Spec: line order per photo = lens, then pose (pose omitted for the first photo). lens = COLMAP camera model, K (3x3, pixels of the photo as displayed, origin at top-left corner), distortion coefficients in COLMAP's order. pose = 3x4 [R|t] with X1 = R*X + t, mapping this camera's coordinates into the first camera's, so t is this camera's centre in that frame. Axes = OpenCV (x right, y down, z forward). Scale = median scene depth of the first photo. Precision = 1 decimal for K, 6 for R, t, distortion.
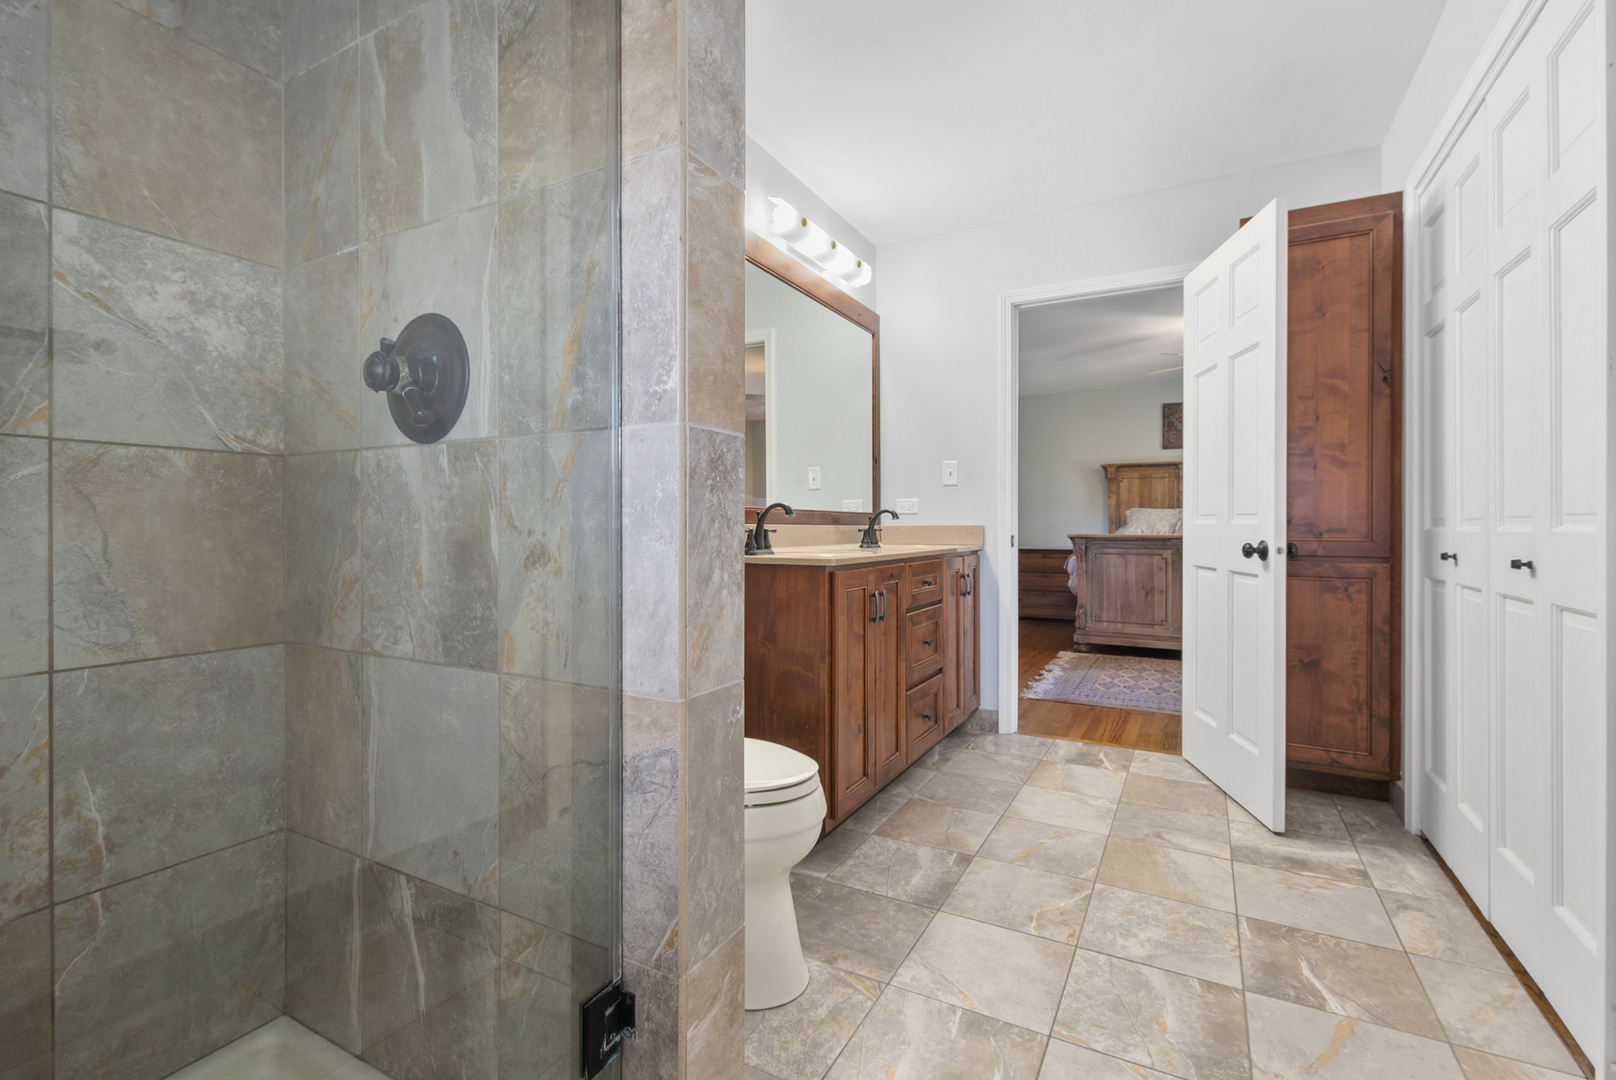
lens RADIAL K [[706.2, 0, 818.6], [0, 706.2, 530.9], [0, 0, 1]] dist [0.002477, 0.000275]
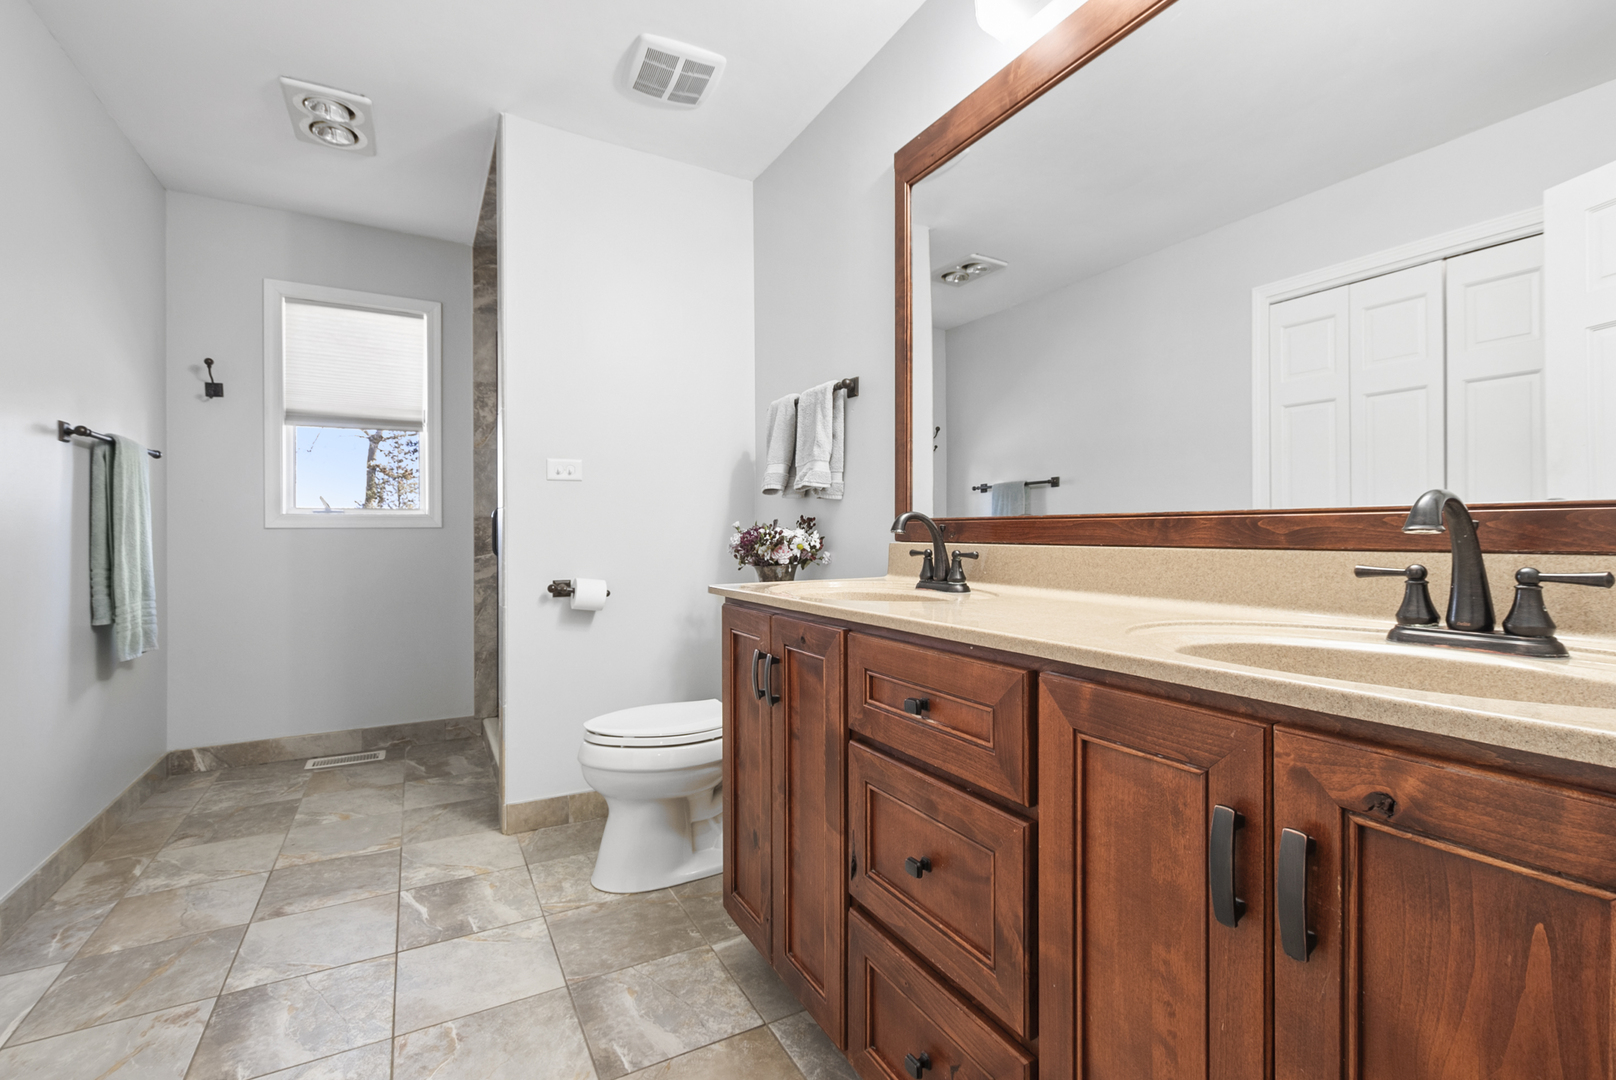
lens RADIAL K [[706.2, 0, 817.5], [0, 706.2, 535.9], [0, 0, 1]] dist [0.002477, 0.000275]
pose [[-0.528648, 0.005710, -0.848822, 0.775425], [-0.002506, 0.999963, 0.008287, -0.031384], [0.848838, 0.006508, -0.528614, 1.788508]]
